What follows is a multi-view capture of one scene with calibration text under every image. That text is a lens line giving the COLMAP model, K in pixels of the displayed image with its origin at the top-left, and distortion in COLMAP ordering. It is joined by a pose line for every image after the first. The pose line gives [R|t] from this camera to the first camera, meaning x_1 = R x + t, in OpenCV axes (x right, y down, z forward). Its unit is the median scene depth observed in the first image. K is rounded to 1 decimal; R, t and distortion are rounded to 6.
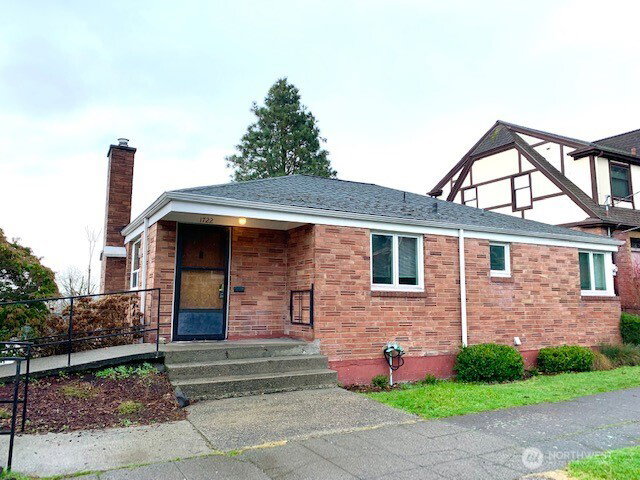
lens RADIAL K [[480.8, 0, 320.0], [0, 480.8, 240.0], [0, 0, 1]] dist [0.096942, -0.148558]
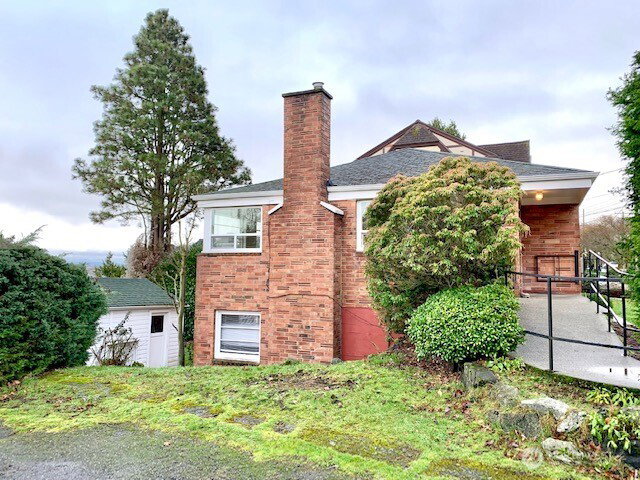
lens RADIAL K [[480.8, 0, 320.0], [0, 480.8, 240.0], [0, 0, 1]] dist [0.096942, -0.148558]
pose [[0.787636, 0.039888, 0.614848, -1.121278], [-0.082074, 0.995802, 0.040536, 0.054448], [-0.610650, -0.082391, 0.787603, 0.318719]]
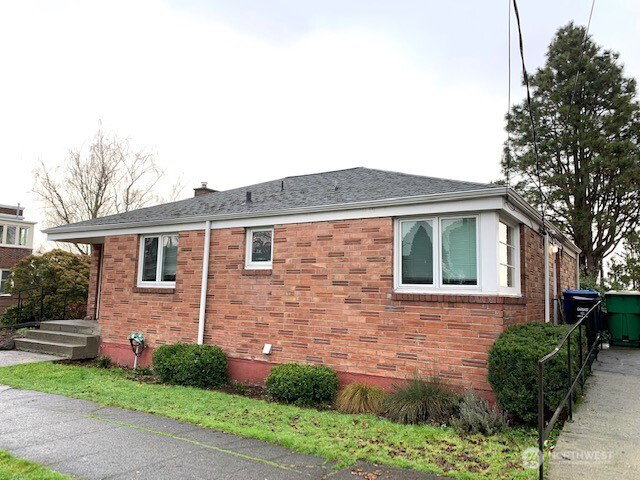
lens RADIAL K [[480.8, 0, 320.0], [0, 480.8, 240.0], [0, 0, 1]] dist [0.096942, -0.148558]
pose [[0.478603, -0.091731, -0.873226, 1.170144], [0.087013, 0.994587, -0.056789, 0.083813], [0.873709, -0.048803, 0.483995, 0.712704]]
